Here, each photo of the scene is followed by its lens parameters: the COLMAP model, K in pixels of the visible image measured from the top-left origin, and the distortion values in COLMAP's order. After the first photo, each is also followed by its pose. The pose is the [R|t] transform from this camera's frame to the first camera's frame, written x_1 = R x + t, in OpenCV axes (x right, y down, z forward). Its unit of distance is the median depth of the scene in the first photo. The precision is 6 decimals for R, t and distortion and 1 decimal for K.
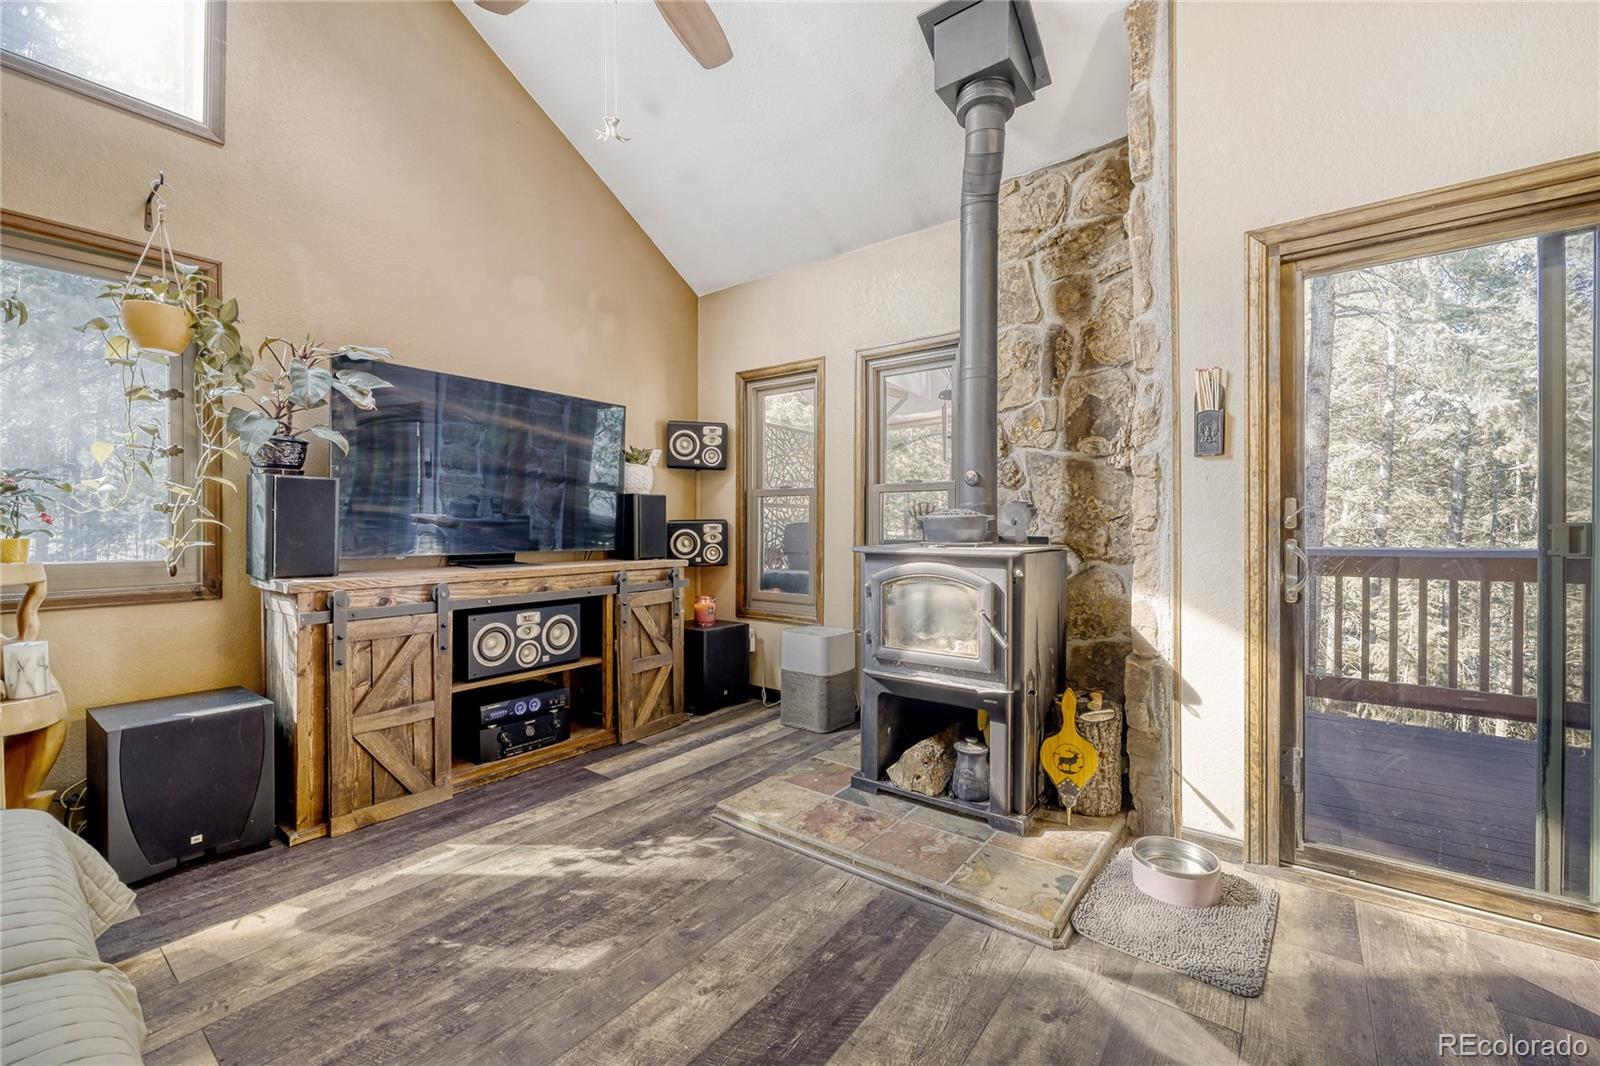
lens RADIAL K [[655.0, 0, 798.1], [0, 655.0, 532.1], [0, 0, 1]] dist [-0.005582, 0.002221]
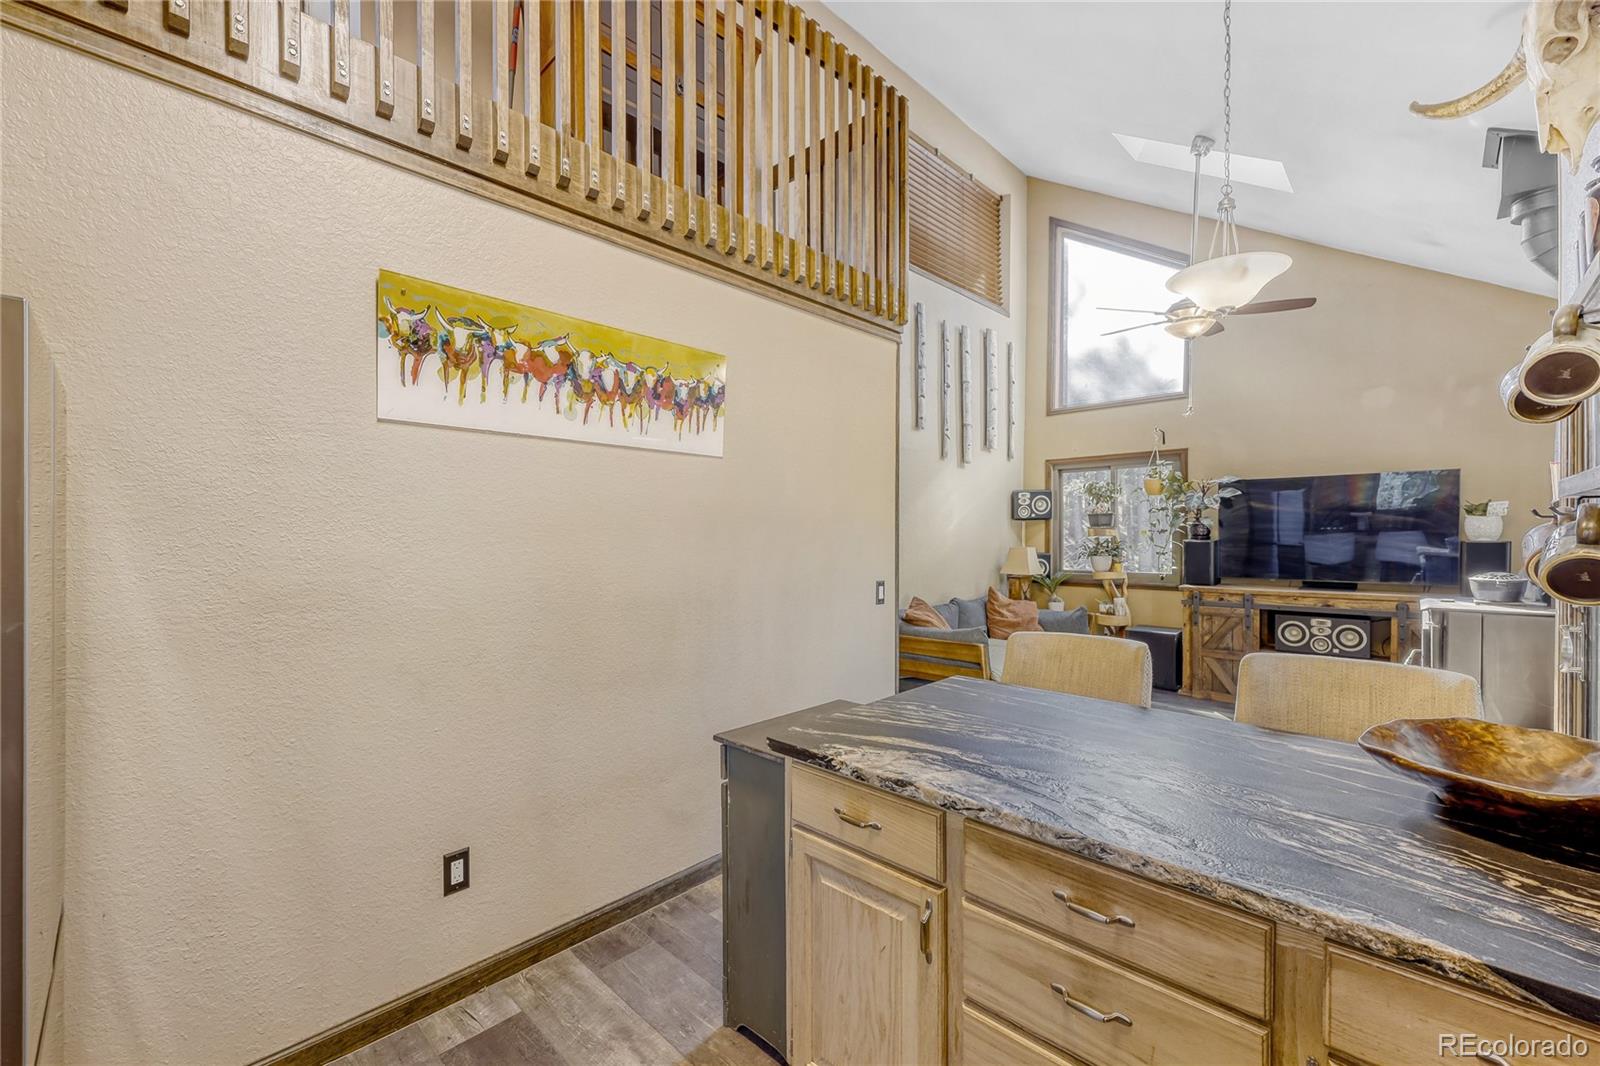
lens RADIAL K [[655.0, 0, 798.1], [0, 655.0, 541.3], [0, 0, 1]] dist [-0.005582, 0.002221]
pose [[-0.106559, 0.015636, -0.994183, 1.330906], [-0.001662, 0.999872, 0.015904, -0.093495], [0.994305, 0.003347, -0.106519, -0.112982]]
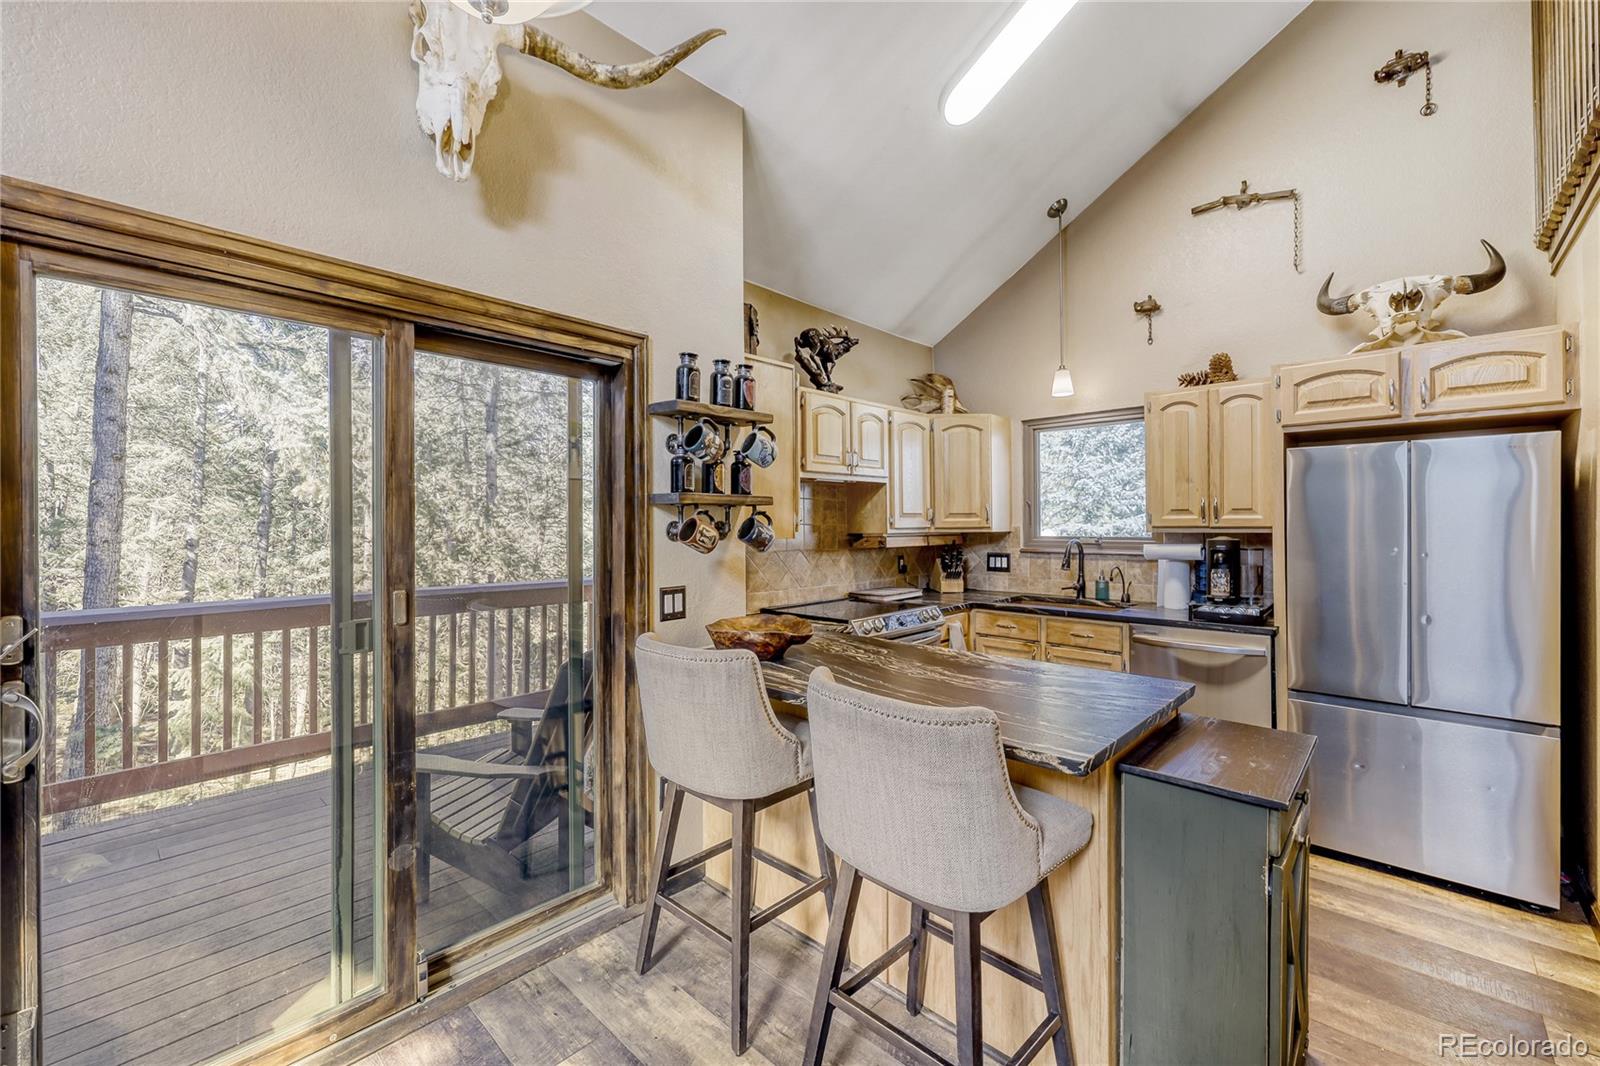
lens RADIAL K [[655.0, 0, 794.1], [0, 655.0, 523.3], [0, 0, 1]] dist [-0.005582, 0.002221]
pose [[0.099363, 0.004383, 0.995042, 0.139451], [0.011011, 0.999924, -0.005505, -0.088186], [-0.994990, 0.011503, 0.099307, 0.128721]]
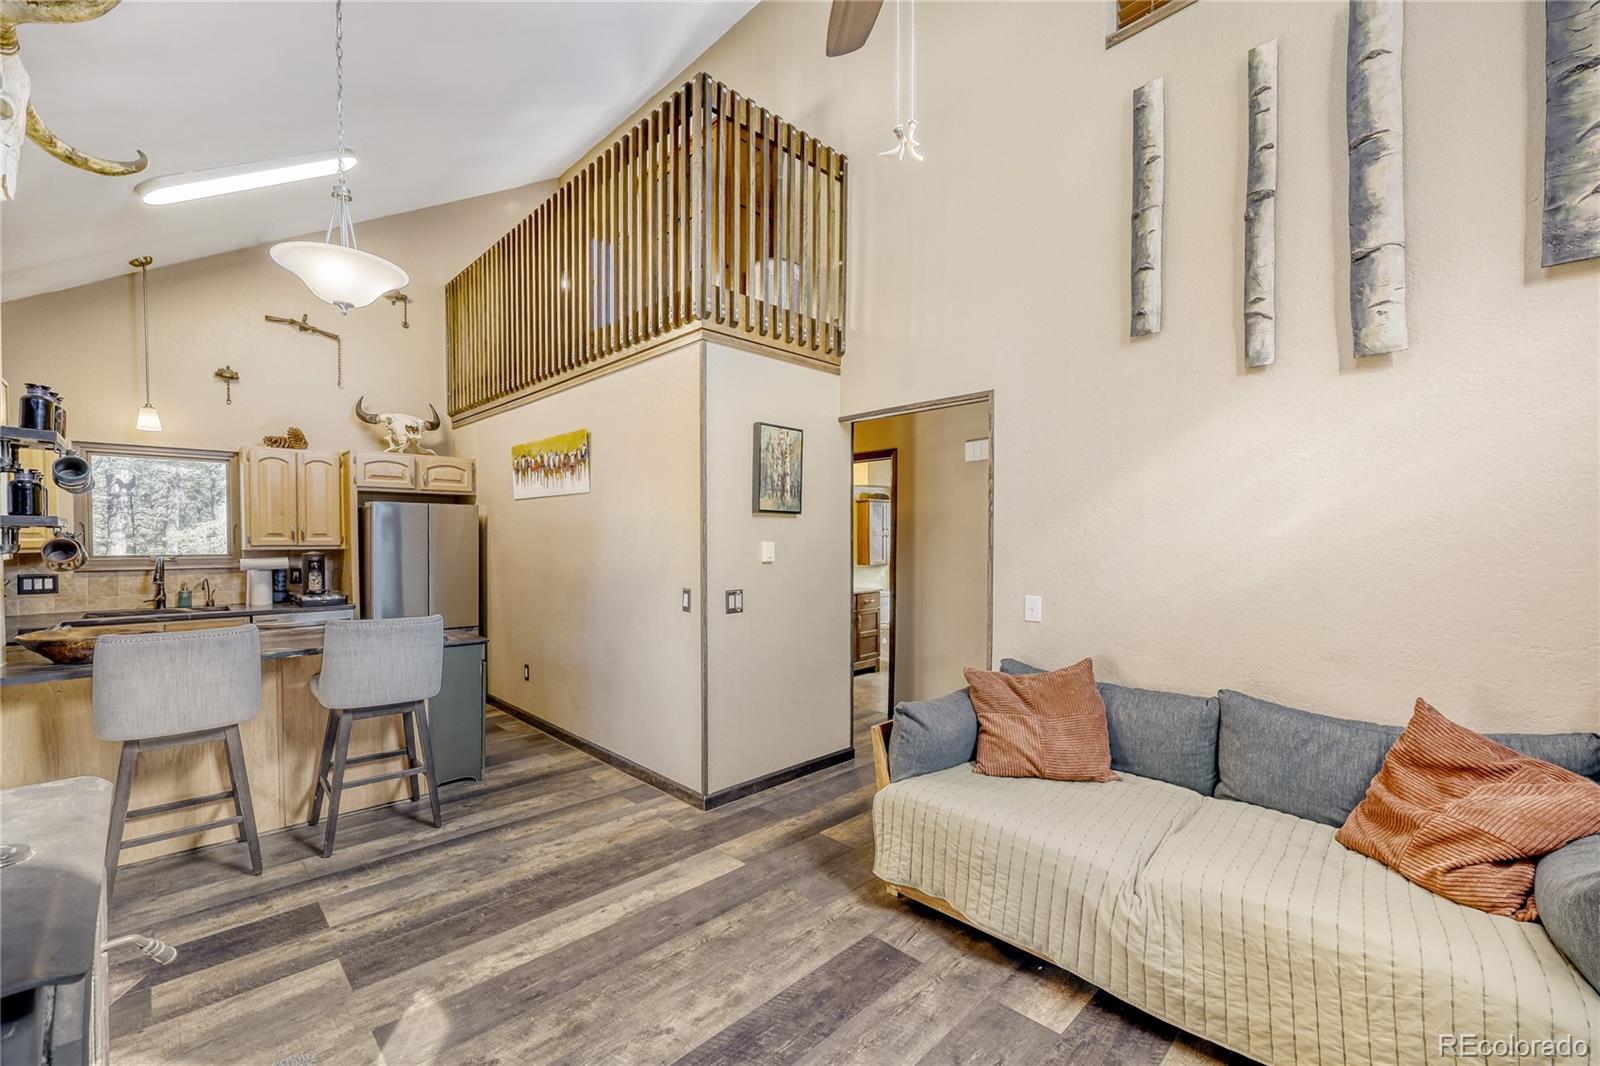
lens RADIAL K [[655.0, 0, 800.2], [0, 655.0, 550.2], [0, 0, 1]] dist [-0.005582, 0.002221]
pose [[-0.991656, 0.003941, 0.128853, -0.157020], [0.006939, 0.999715, 0.022827, -0.097194], [-0.128726, 0.023531, -0.991401, 1.012125]]
